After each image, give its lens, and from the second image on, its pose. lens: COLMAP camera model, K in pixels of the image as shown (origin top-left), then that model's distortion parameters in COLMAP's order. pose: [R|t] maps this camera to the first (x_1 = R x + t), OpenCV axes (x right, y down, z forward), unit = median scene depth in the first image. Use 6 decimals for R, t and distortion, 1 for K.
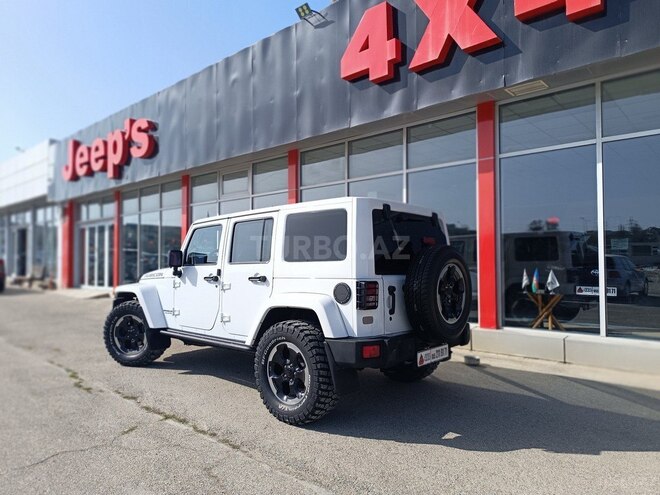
lens RADIAL K [[447.6, 0, 333.9], [0, 447.6, 248.9], [0, 0, 1]] dist [0.043906, -0.045370]
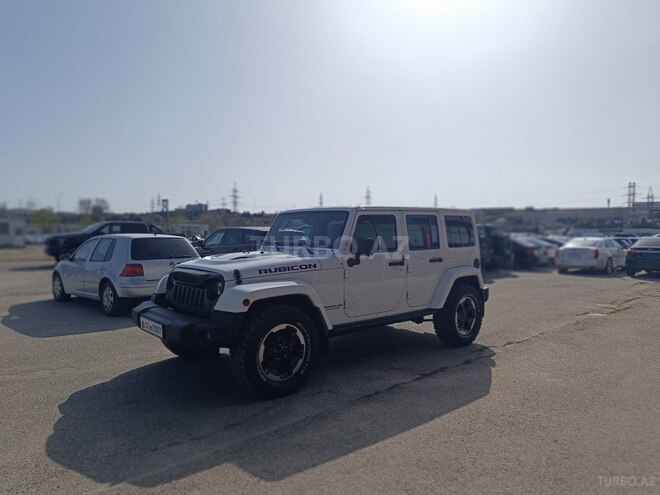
lens RADIAL K [[450.1, 0, 330.0], [0, 450.1, 247.5], [0, 0, 1]] dist [0.036640, -0.040115]
pose [[-0.082398, 0.012631, -0.996519, 0.532503], [0.017139, 0.999790, 0.011255, 0.007776], [0.996452, -0.016152, -0.082597, 0.525689]]
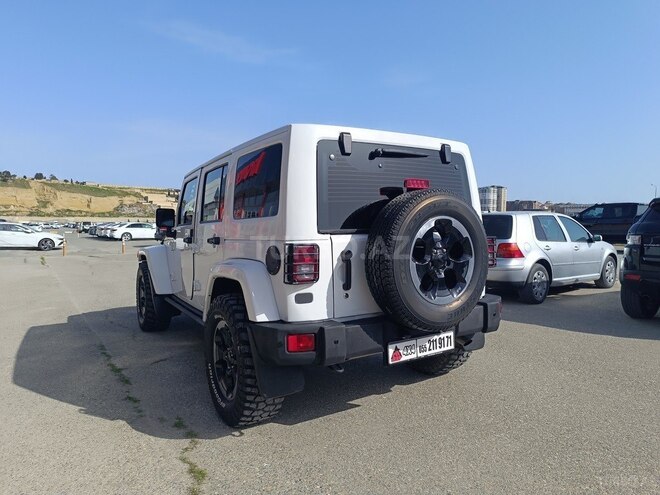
lens RADIAL K [[450.7, 0, 341.2], [0, 450.7, 238.0], [0, 0, 1]] dist [0.006193, -0.001533]
pose [[-0.971475, -0.007705, 0.237018, -0.677810], [-0.005034, 0.999917, 0.011875, 0.037475], [-0.237089, 0.010343, -0.971433, 1.156266]]
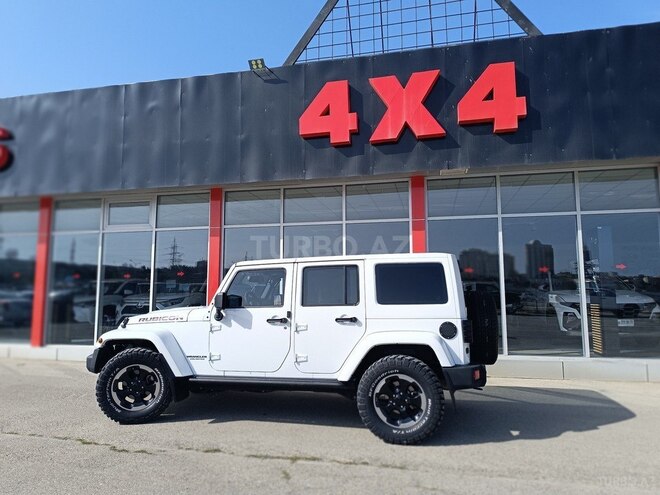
lens RADIAL K [[446.2, 0, 331.4], [0, 446.2, 250.3], [0, 0, 1]] dist [0.043380, -0.043118]
pose [[0.874460, 0.049704, 0.482544, -0.499500], [-0.013057, 0.996788, -0.079011, -0.011683], [-0.484922, 0.062792, 0.872301, 0.025635]]
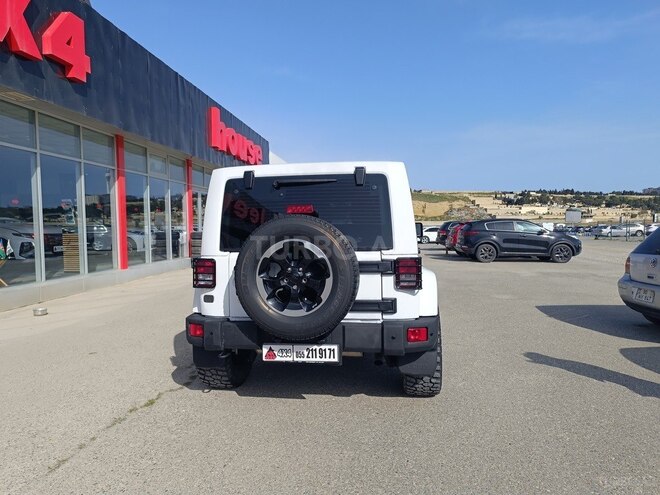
lens RADIAL K [[448.2, 0, 326.1], [0, 448.2, 250.0], [0, 0, 1]] dist [0.040143, -0.037044]
pose [[-0.570935, -0.037323, 0.820147, -1.068463], [-0.010095, 0.999210, 0.038444, 0.015285], [-0.820933, 0.013670, -0.570860, 0.971054]]
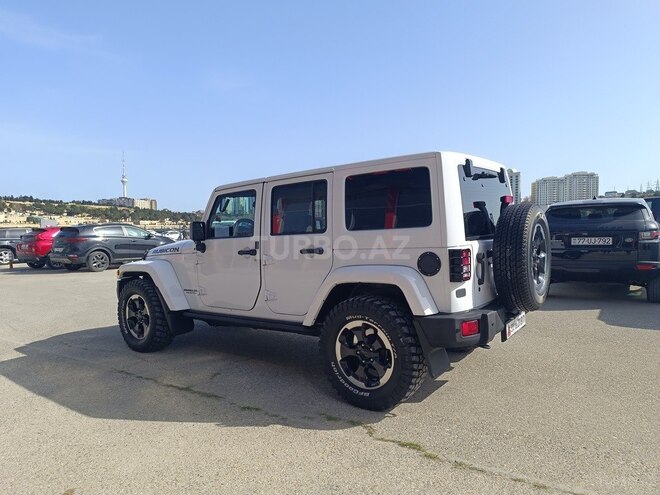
lens RADIAL K [[450.1, 0, 330.0], [0, 450.1, 247.5], [0, 0, 1]] dist [0.036640, -0.040115]
pose [[-0.992170, 0.032472, -0.120597, -0.354134], [0.029608, 0.999237, 0.025470, 0.028842], [0.121332, 0.021700, -0.992375, 1.251121]]
